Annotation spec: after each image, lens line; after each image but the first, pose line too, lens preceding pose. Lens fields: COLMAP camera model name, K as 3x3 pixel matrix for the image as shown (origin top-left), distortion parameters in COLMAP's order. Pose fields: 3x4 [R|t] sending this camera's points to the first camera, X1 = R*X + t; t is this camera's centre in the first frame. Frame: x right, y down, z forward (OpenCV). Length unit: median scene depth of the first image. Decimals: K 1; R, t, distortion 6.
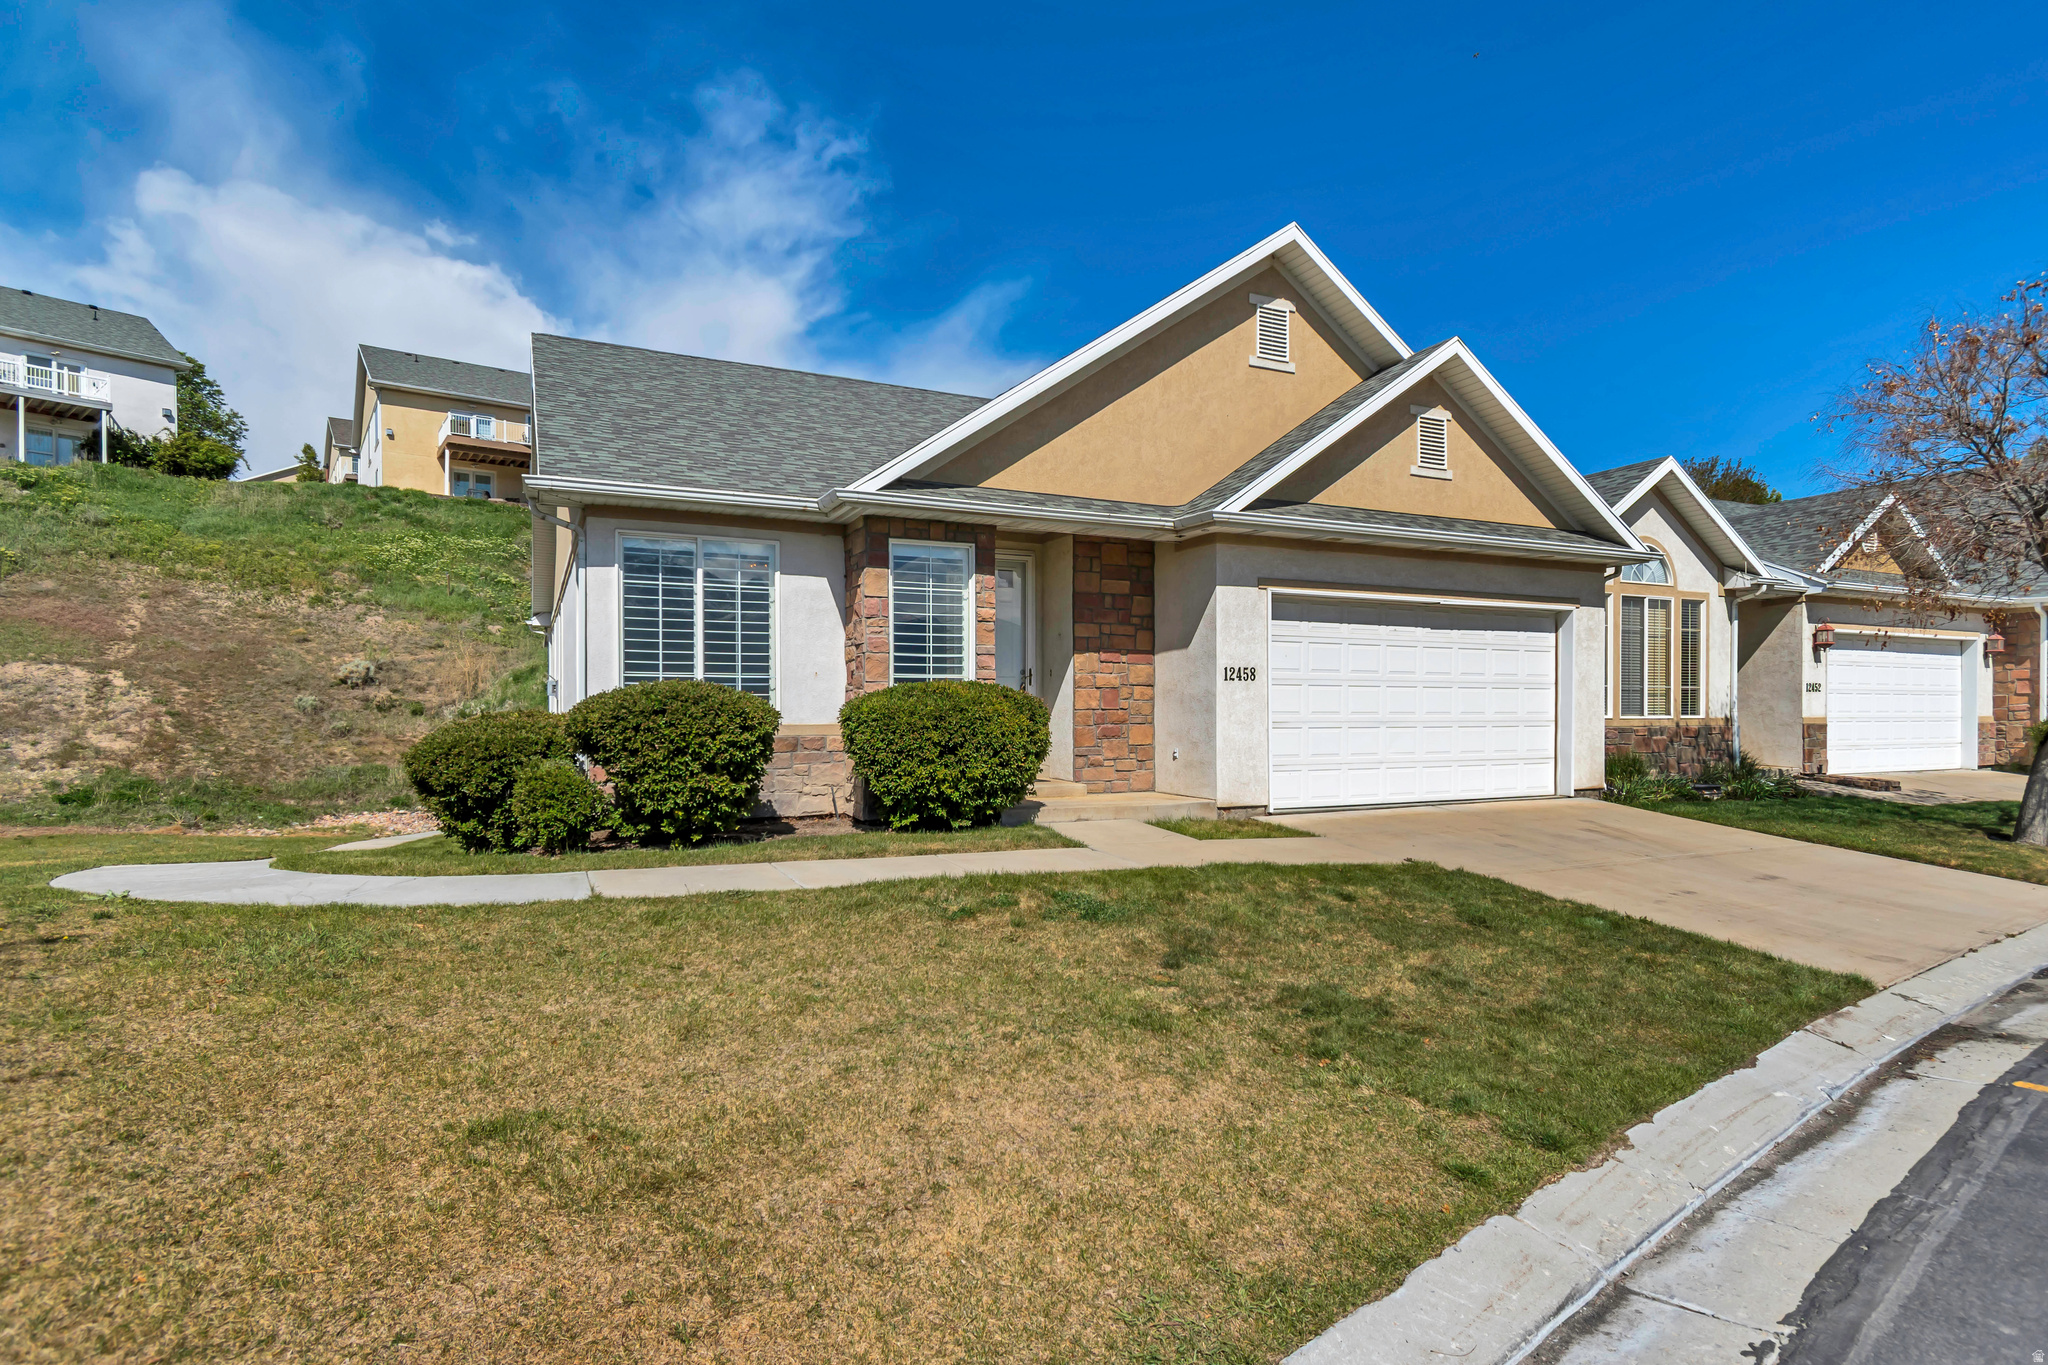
lens RADIAL K [[1028.1, 0, 1027.2], [0, 1028.1, 723.7], [0, 0, 1]] dist [-0.002845, -0.000278]
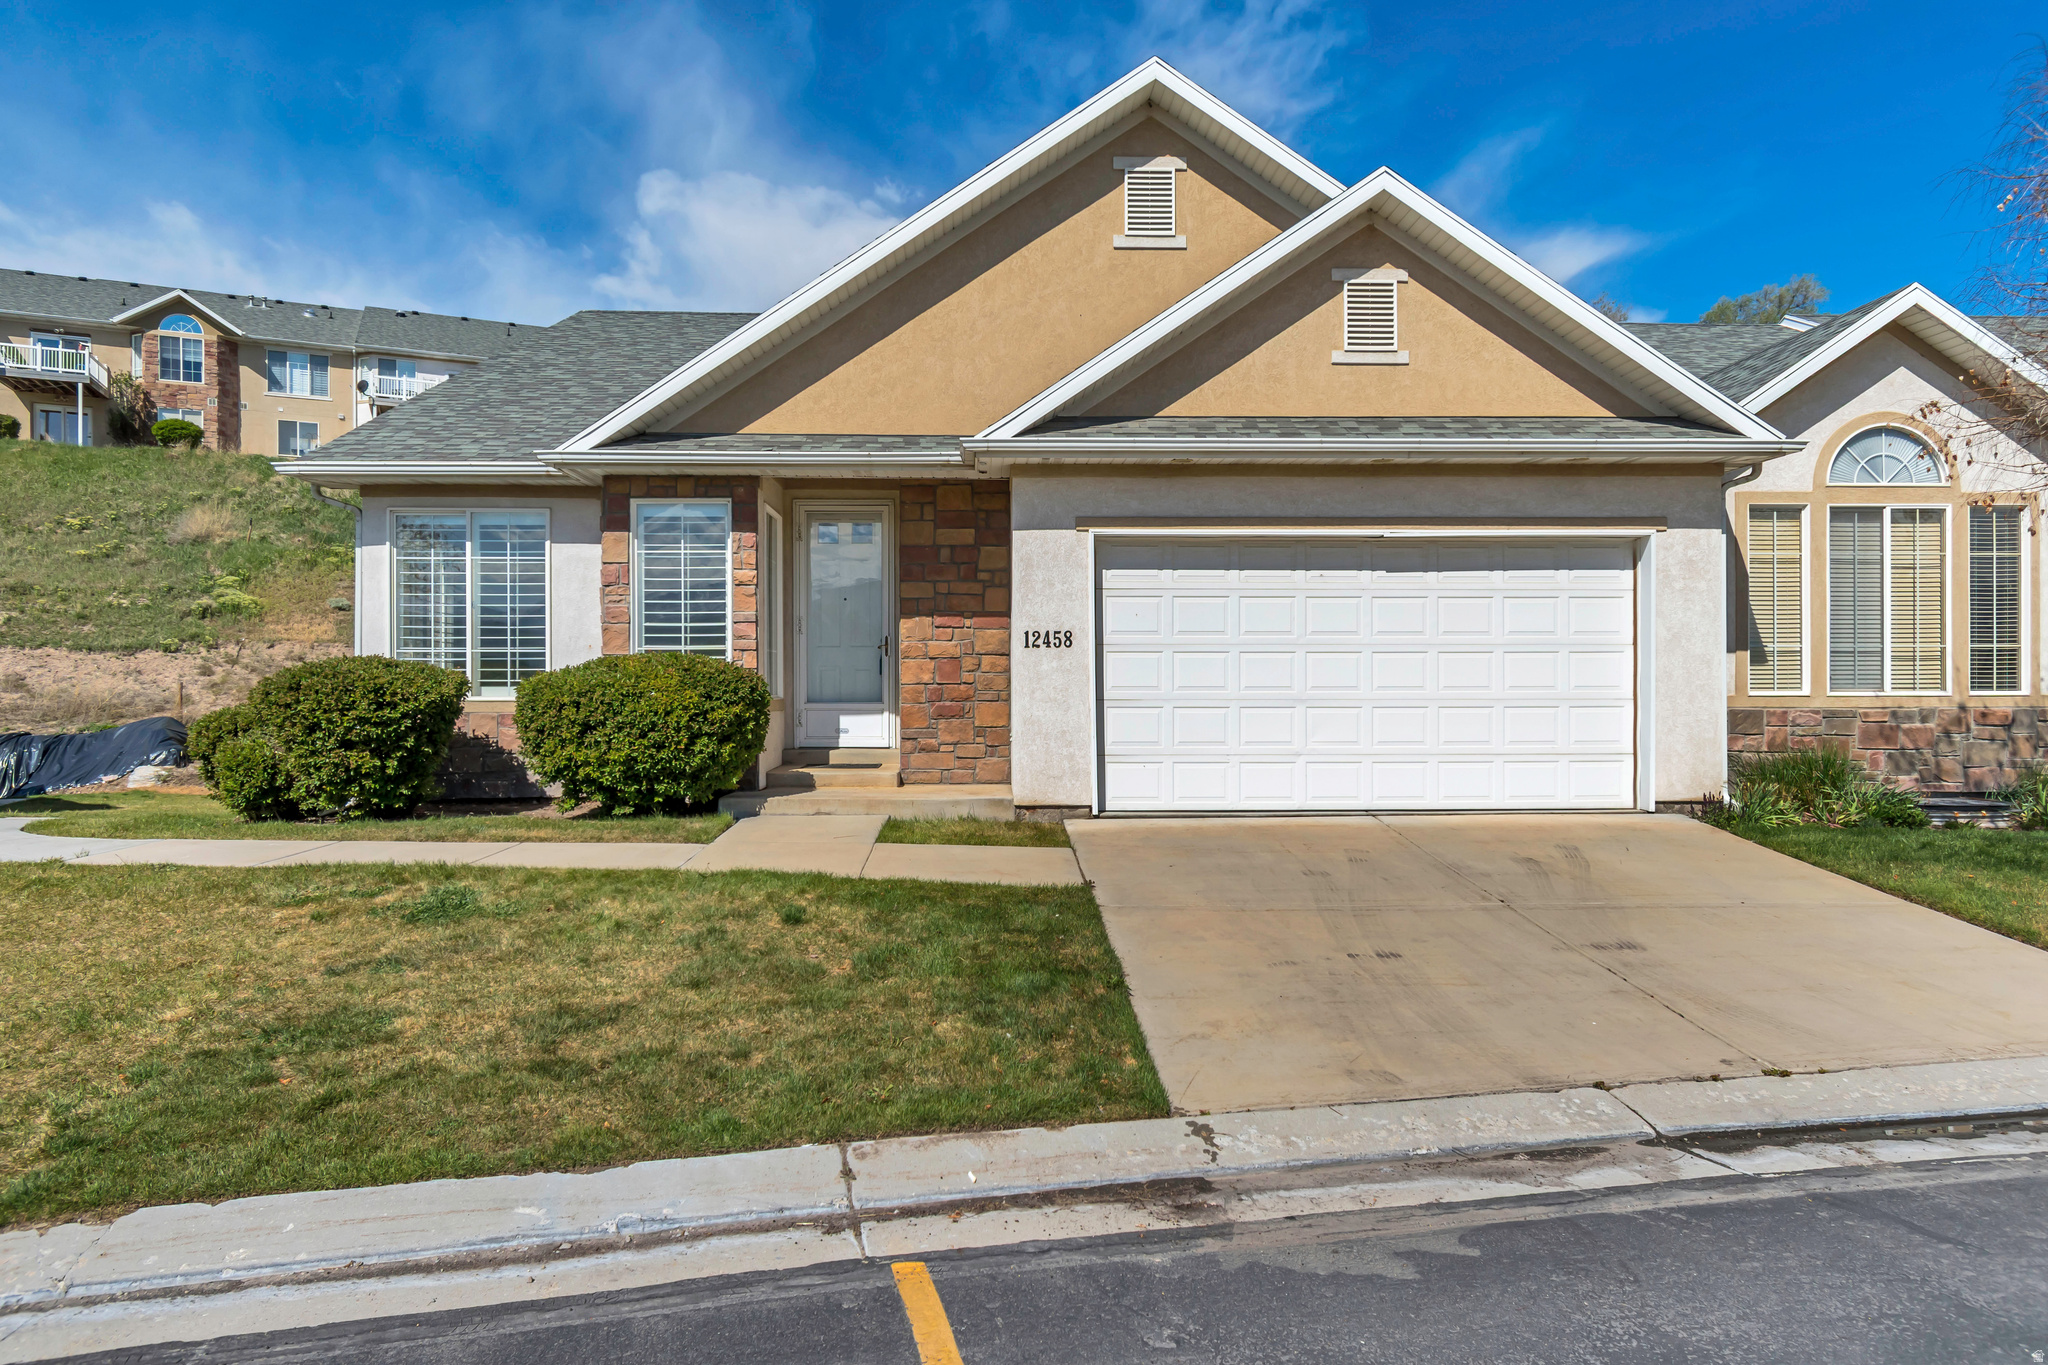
lens RADIAL K [[1203.8, 0, 1024.0], [0, 1203.8, 682.5], [0, 0, 1]] dist [0.001830, -0.001178]
pose [[0.918571, -0.002164, -0.395249, 0.528268], [-0.003082, 0.999915, -0.012637, -0.002809], [0.395243, 0.012826, 0.918487, 0.129182]]
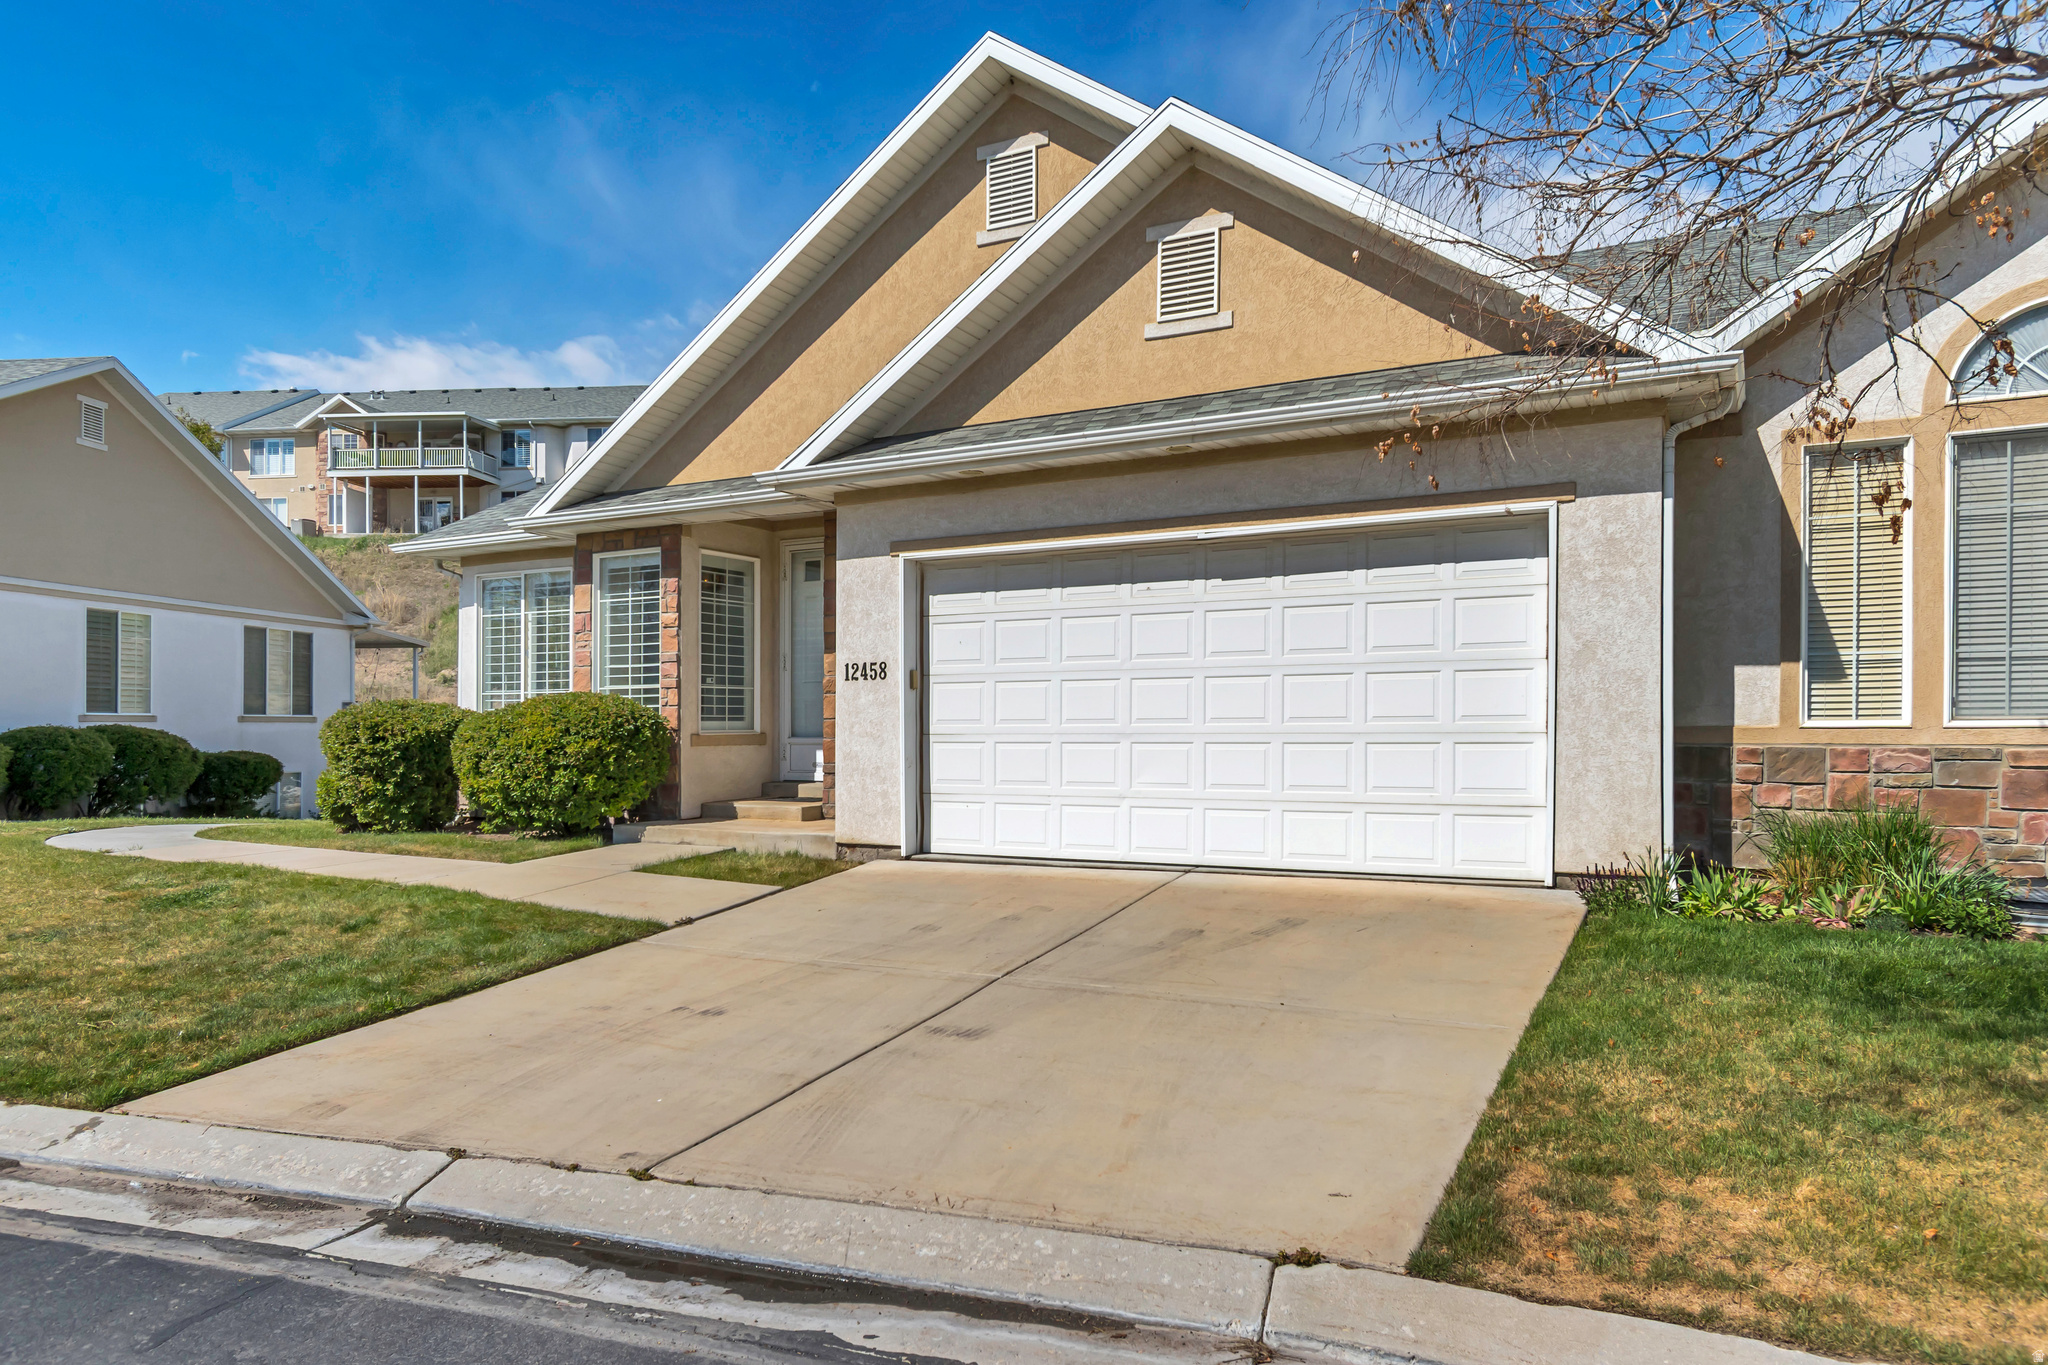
lens RADIAL K [[1286.2, 0, 1027.1], [0, 1286.2, 717.1], [0, 0, 1]] dist [0.001834, 0.001678]
pose [[0.611454, -0.007118, -0.791248, 0.981704], [-0.000132, 0.999959, -0.009098, -0.005253], [0.791280, 0.005668, 0.611428, 0.480858]]
